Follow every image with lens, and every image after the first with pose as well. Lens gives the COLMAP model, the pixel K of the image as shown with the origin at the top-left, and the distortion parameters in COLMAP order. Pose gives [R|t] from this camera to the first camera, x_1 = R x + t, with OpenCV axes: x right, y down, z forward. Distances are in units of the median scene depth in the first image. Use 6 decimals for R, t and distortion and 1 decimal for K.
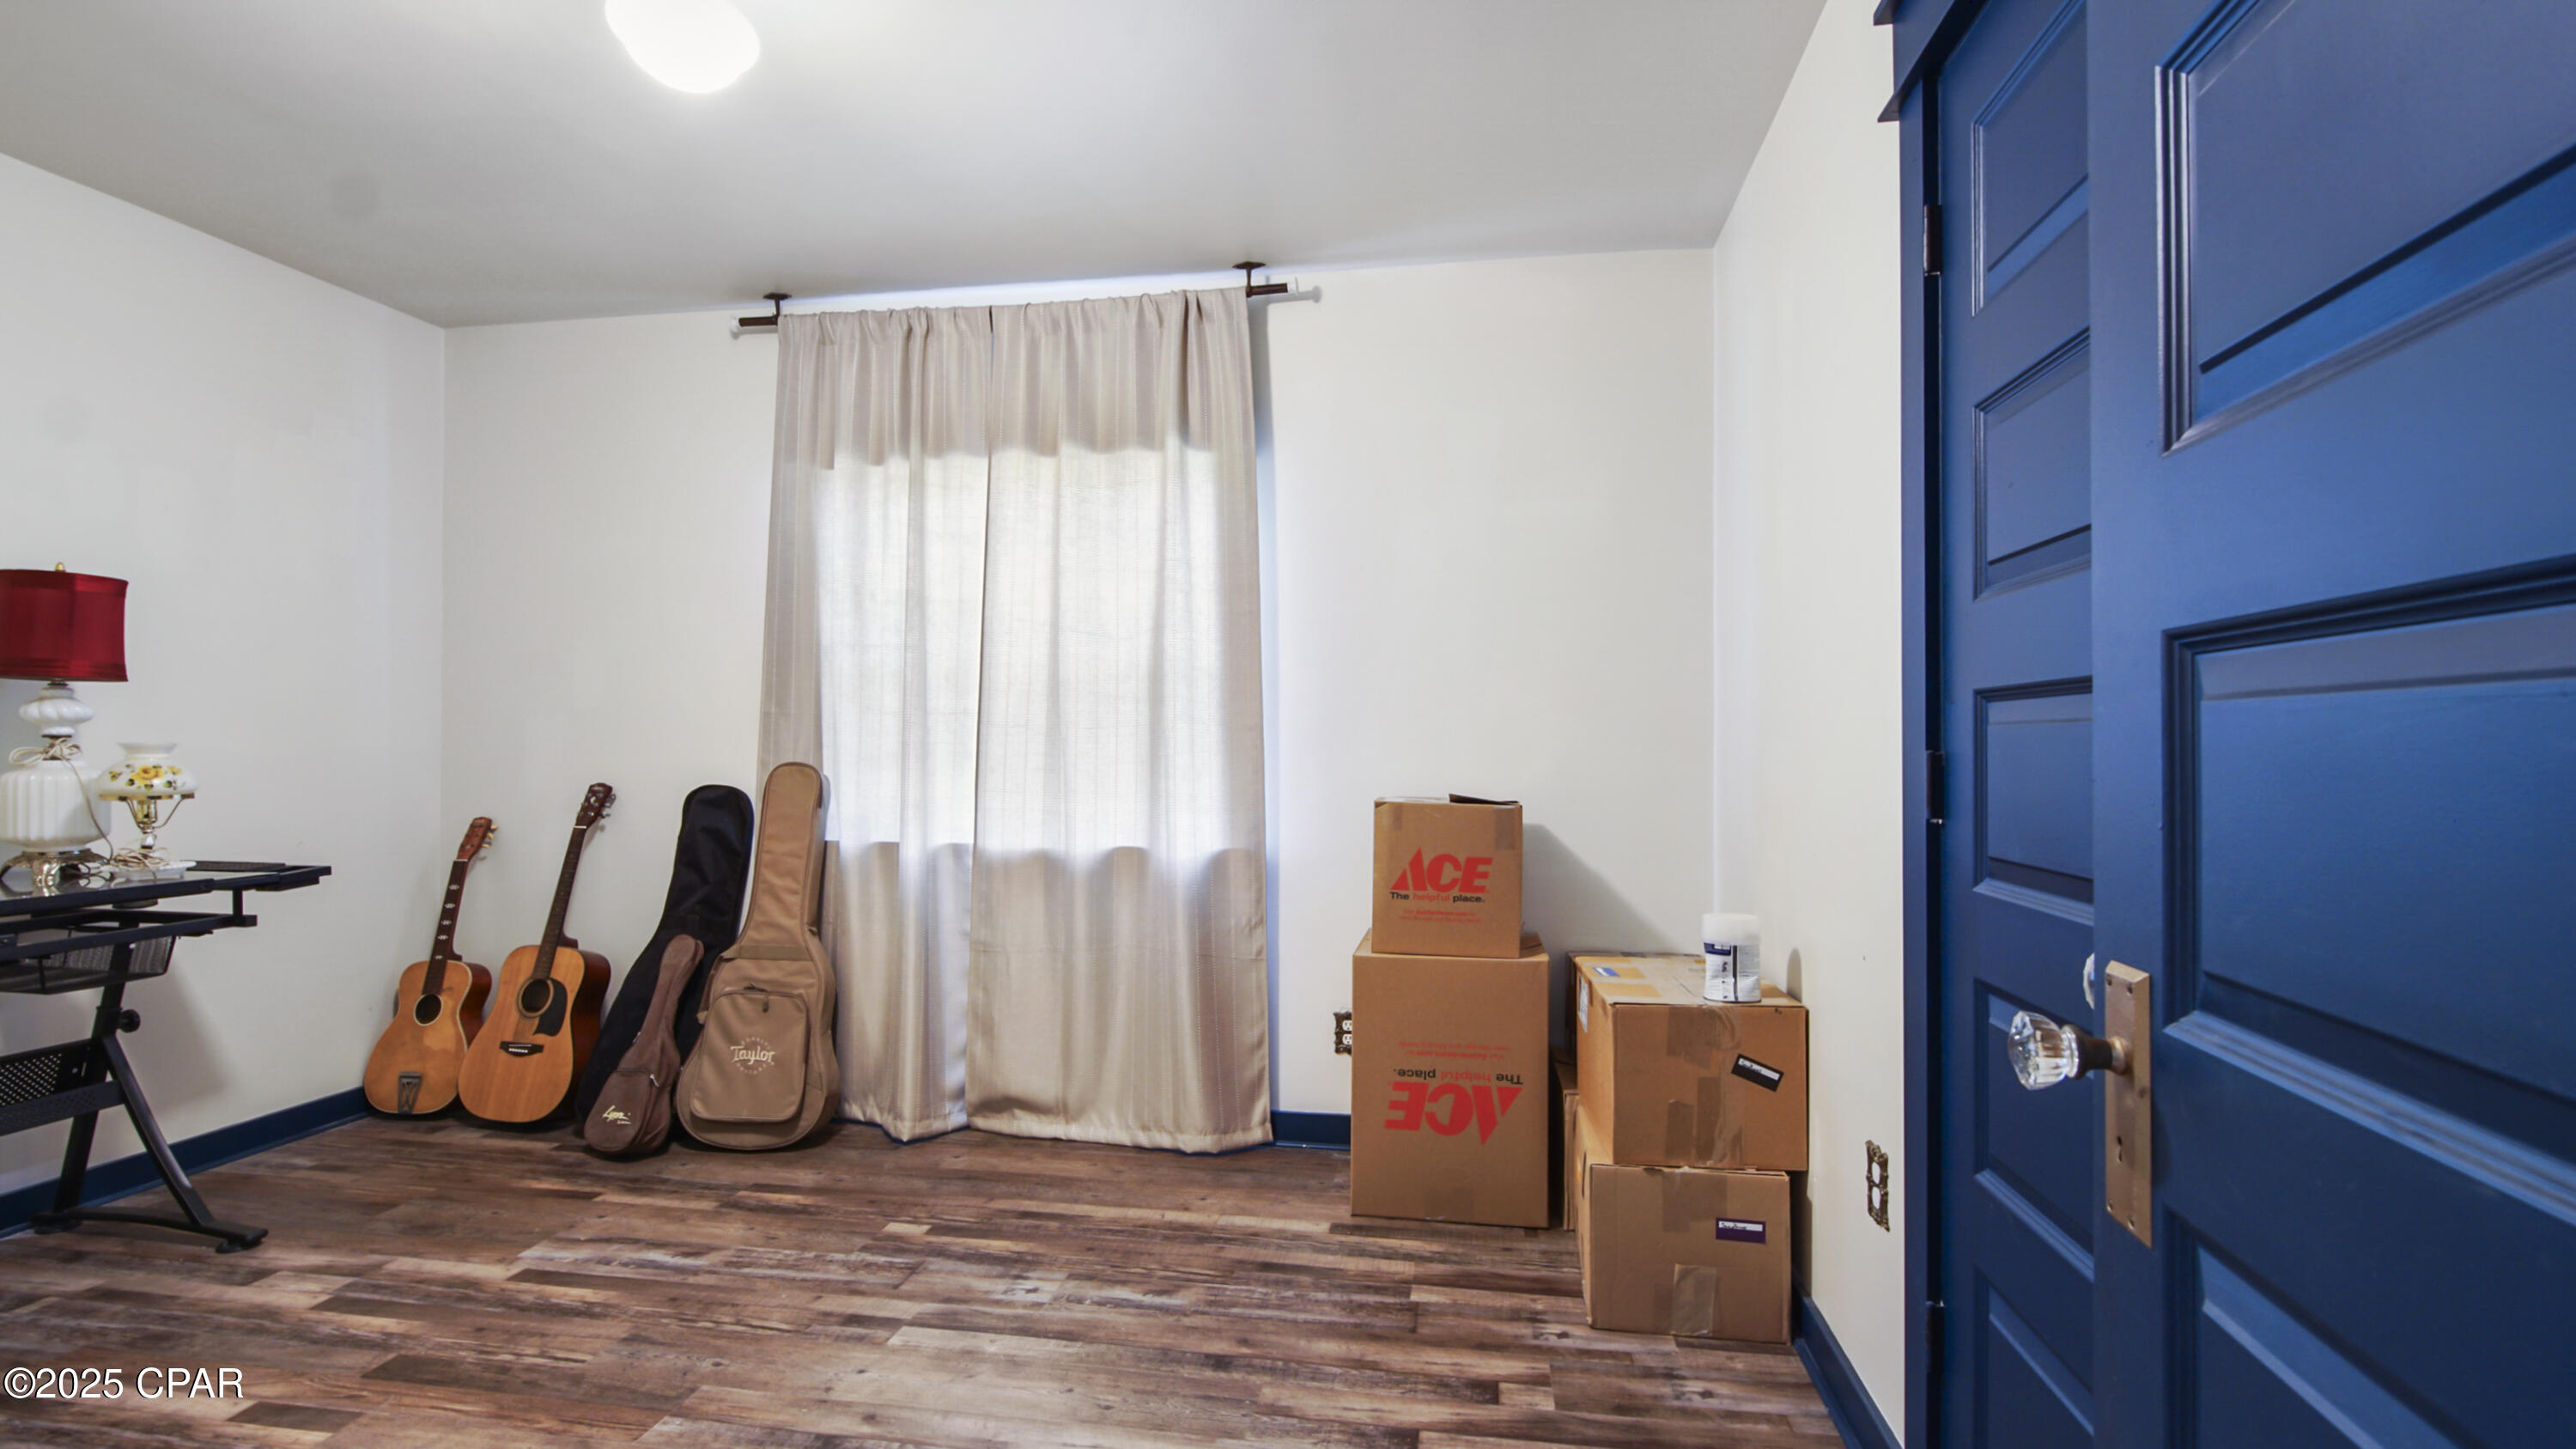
lens RADIAL K [[1164.3, 0, 1276.1], [0, 1164.3, 739.2], [0, 0, 1]] dist [-0.037551, 0.000231]
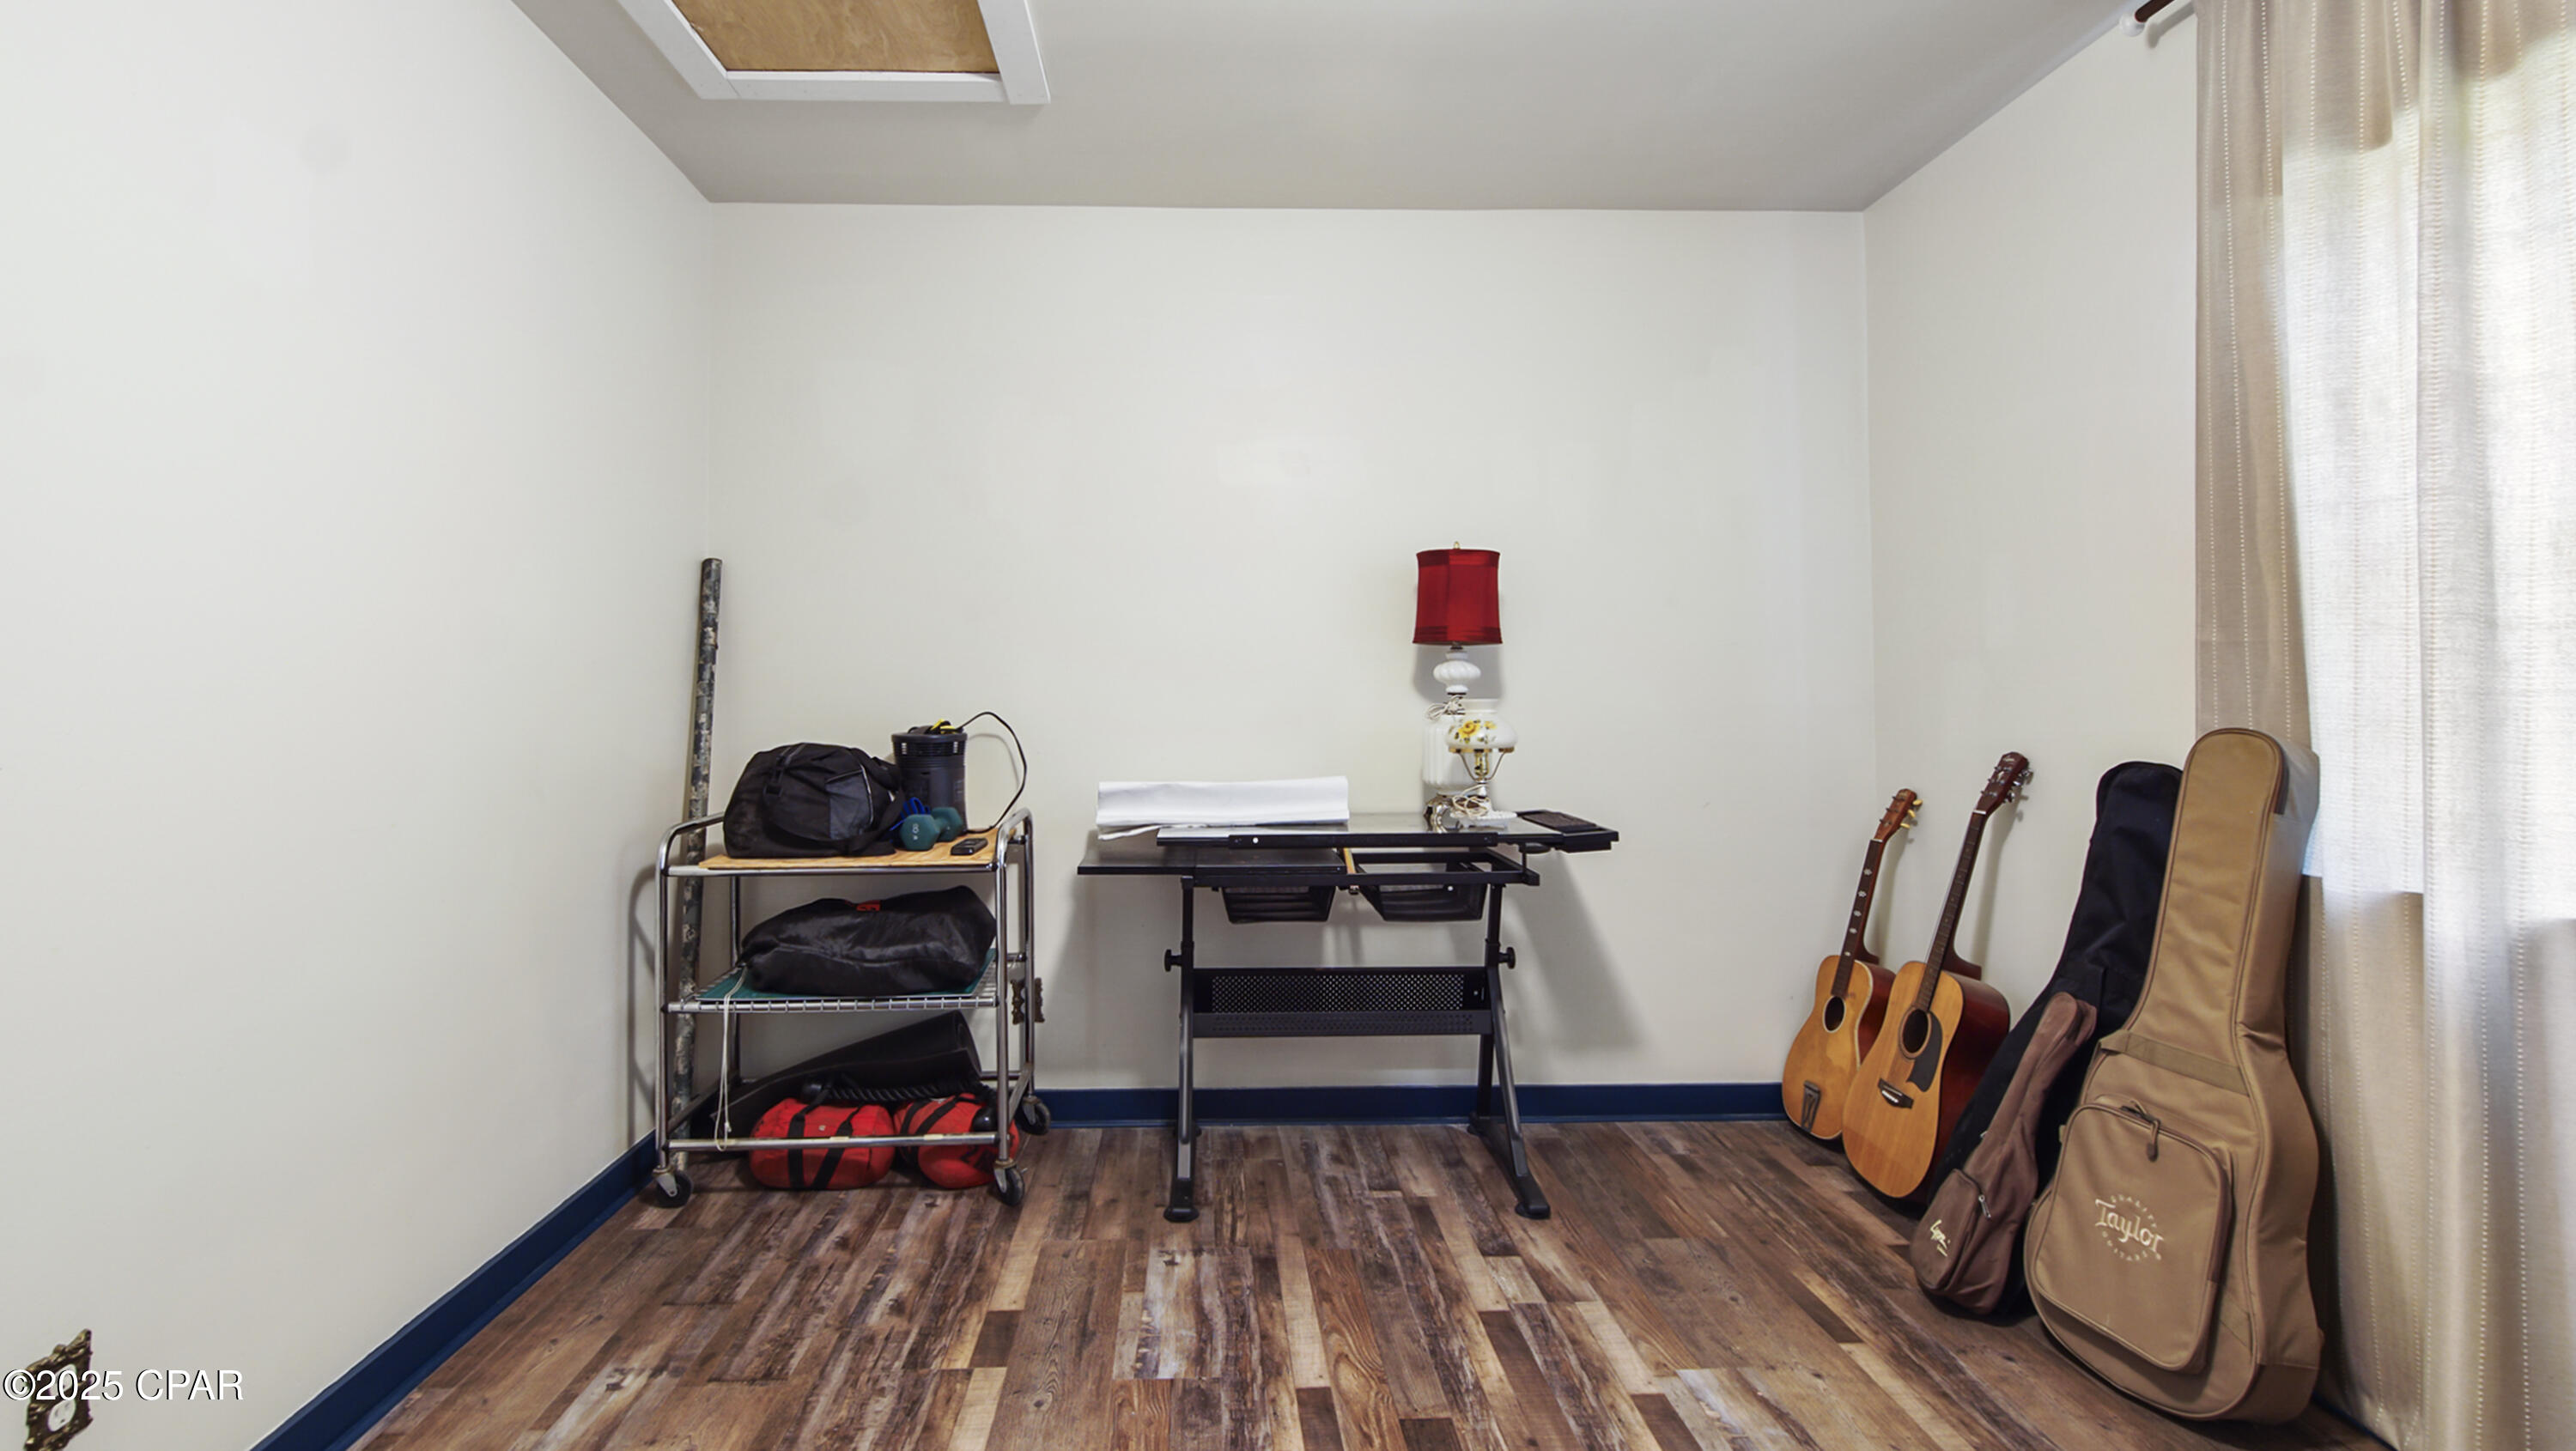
lens RADIAL K [[1231.4, 0, 1282.8], [0, 1231.4, 652.9], [0, 0, 1]] dist [0.010678, -0.012064]
pose [[0.199424, -0.041433, -0.979037, 0.083501], [0.007605, 0.999141, -0.040735, 0.004444], [0.979884, 0.000678, 0.199567, 0.439683]]
